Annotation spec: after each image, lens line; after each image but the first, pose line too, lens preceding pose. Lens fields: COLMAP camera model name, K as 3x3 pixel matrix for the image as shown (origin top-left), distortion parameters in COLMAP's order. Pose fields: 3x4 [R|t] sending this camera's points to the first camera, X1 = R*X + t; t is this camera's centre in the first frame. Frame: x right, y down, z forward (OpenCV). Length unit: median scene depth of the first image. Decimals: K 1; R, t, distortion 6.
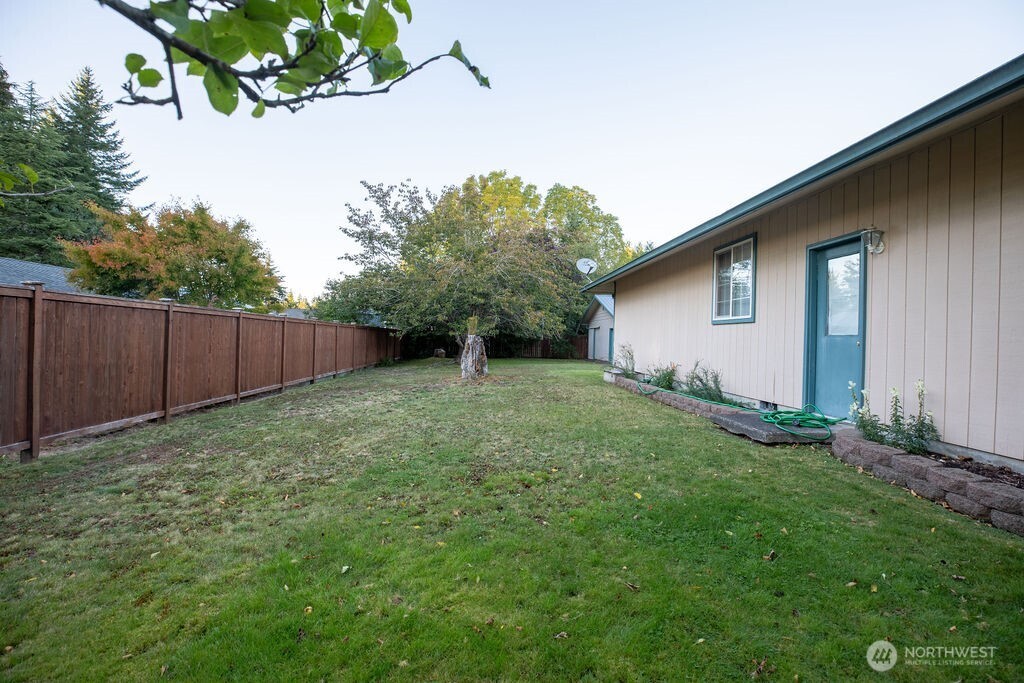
lens RADIAL K [[456.5, 0, 513.1], [0, 456.5, 336.5], [0, 0, 1]] dist [0.001905, 0.000148]
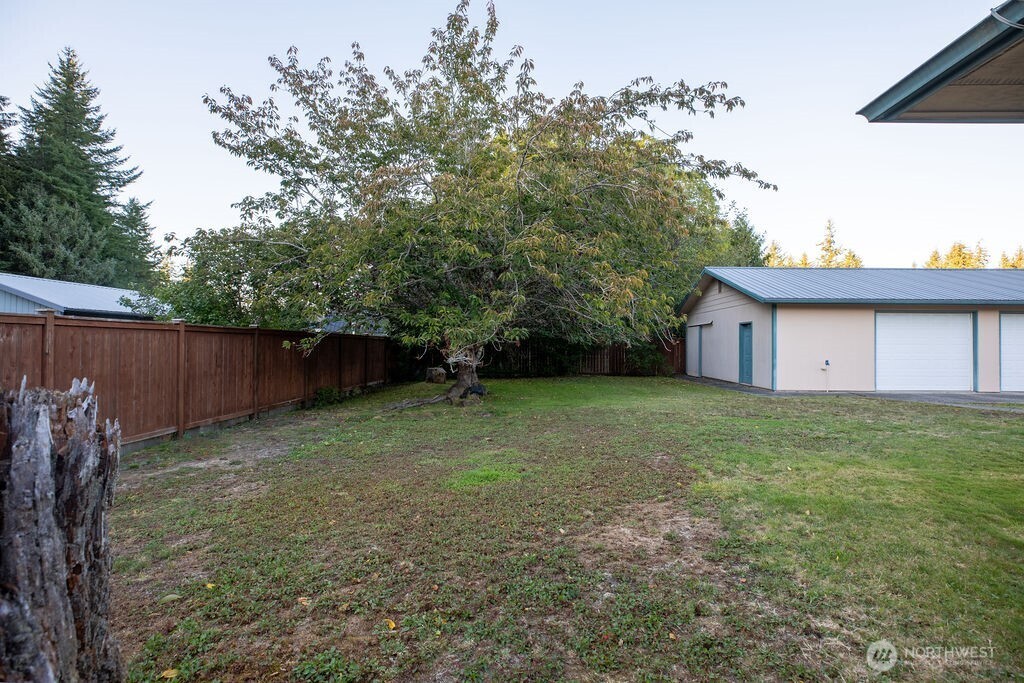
lens RADIAL K [[456.5, 0, 513.1], [0, 456.5, 336.5], [0, 0, 1]] dist [0.001905, 0.000148]
pose [[0.992710, -0.026963, -0.117472, 0.003892], [0.025198, 0.999547, -0.016488, 0.000322], [0.117863, 0.013408, 0.992939, 0.487851]]
